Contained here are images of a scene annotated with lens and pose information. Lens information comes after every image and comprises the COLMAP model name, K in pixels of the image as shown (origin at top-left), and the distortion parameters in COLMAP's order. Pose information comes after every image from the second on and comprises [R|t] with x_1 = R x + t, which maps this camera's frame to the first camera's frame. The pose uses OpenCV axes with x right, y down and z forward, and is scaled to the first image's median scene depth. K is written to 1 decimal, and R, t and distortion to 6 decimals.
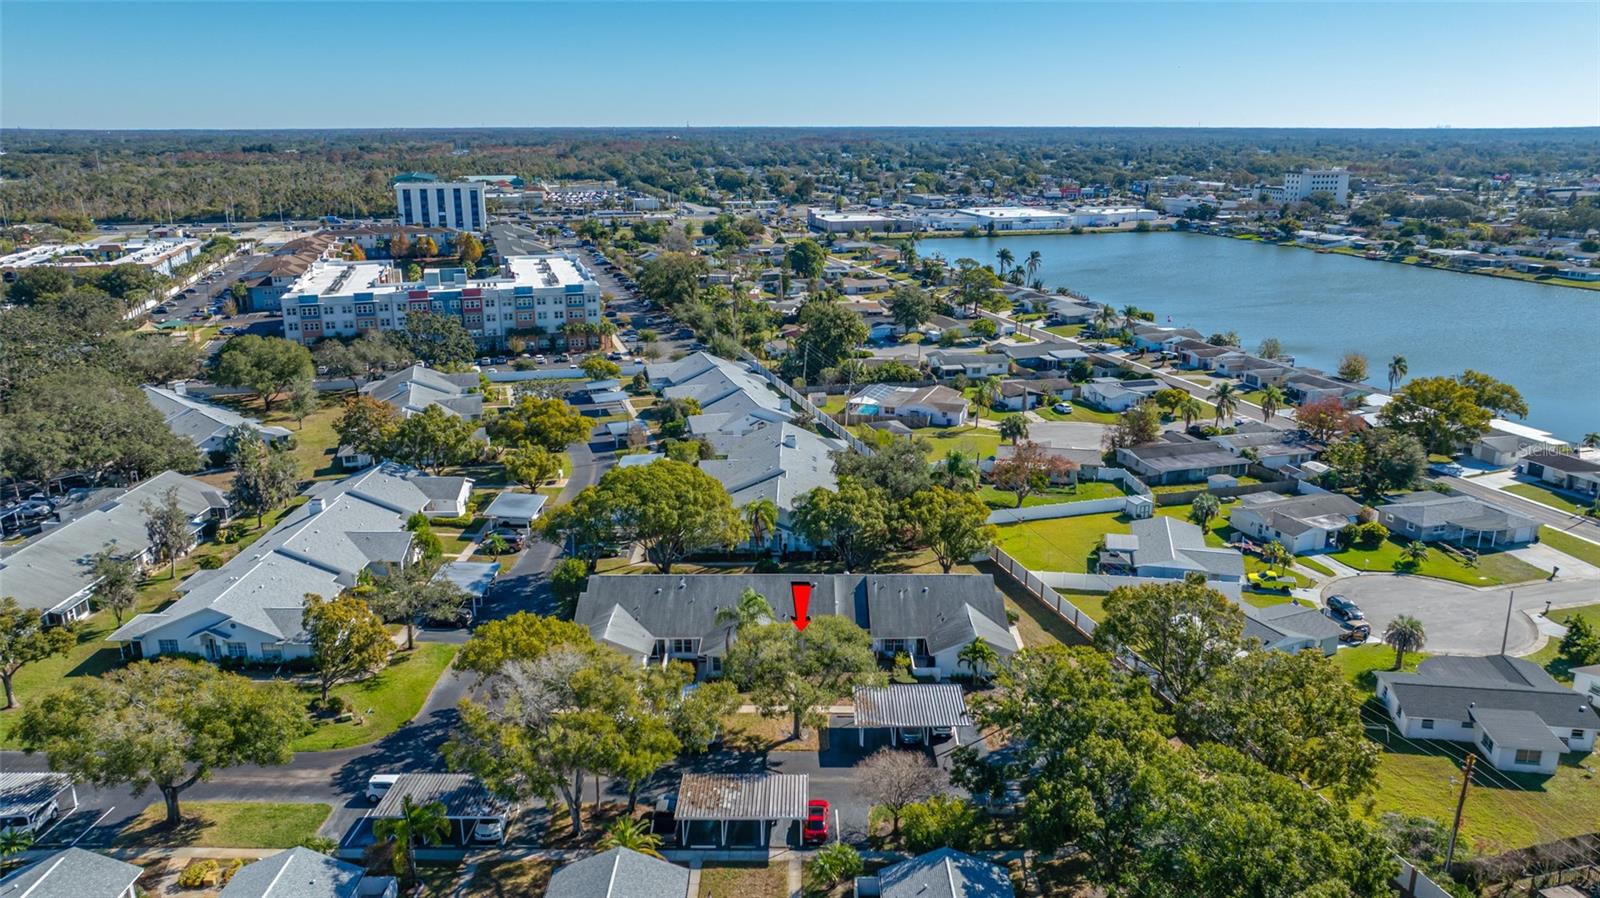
lens RADIAL K [[1128.7, 0, 794.2], [0, 1128.7, 477.2], [0, 0, 1]] dist [-0.020886, 0.009989]
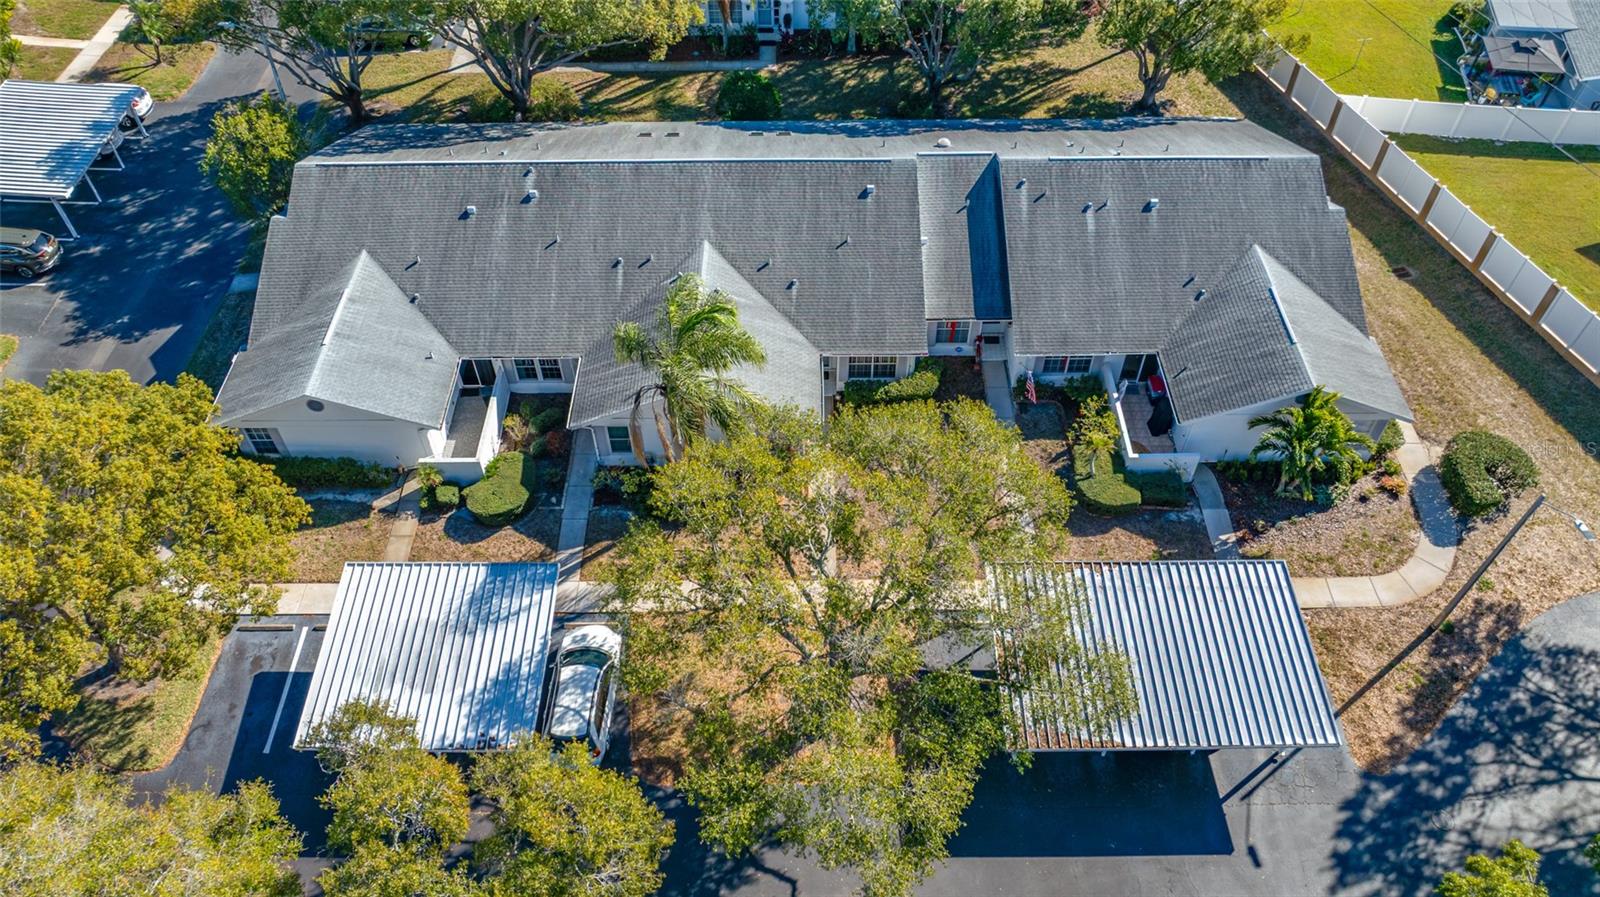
lens RADIAL K [[1155.9, 0, 828.0], [0, 1155.9, 443.2], [0, 0, 1]] dist [-0.001924, 0.001854]
pose [[0.999691, -0.017687, 0.017451, -0.001764], [0.006555, 0.865185, 0.501410, -0.014731], [-0.023967, -0.501141, 0.865034, 0.295339]]
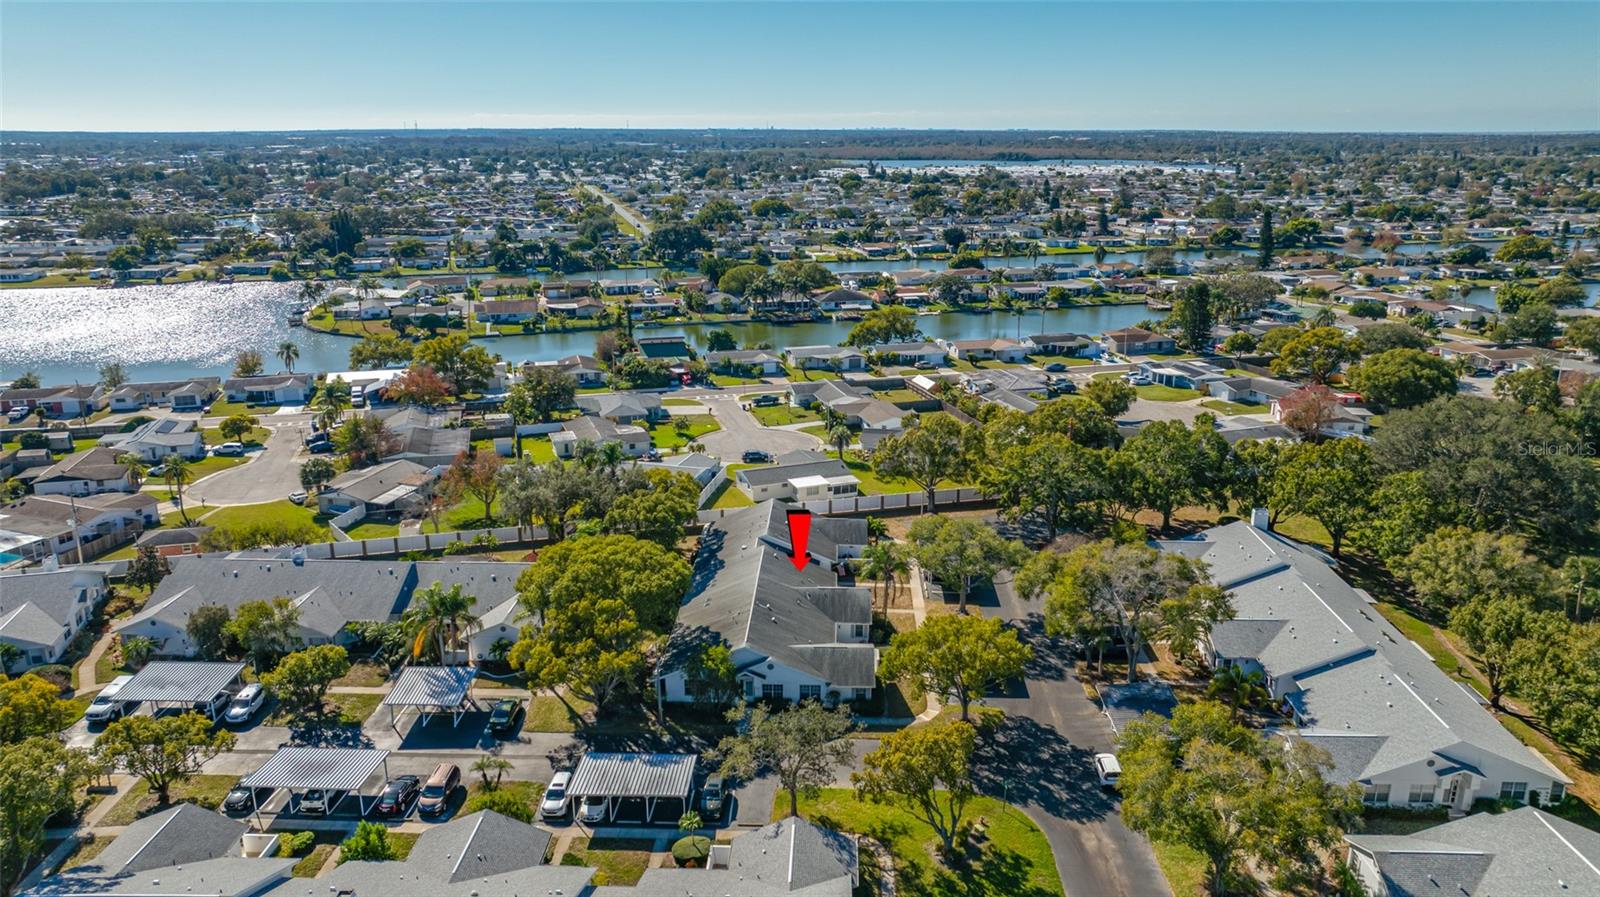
lens RADIAL K [[1128.7, 0, 794.2], [0, 1128.7, 476.7], [0, 0, 1]] dist [-0.020886, 0.009989]
pose [[0.027148, -0.294472, 0.955274, -0.482342], [0.297866, 0.914599, 0.273468, -0.128848], [-0.954221, 0.277120, 0.112543, 0.408381]]
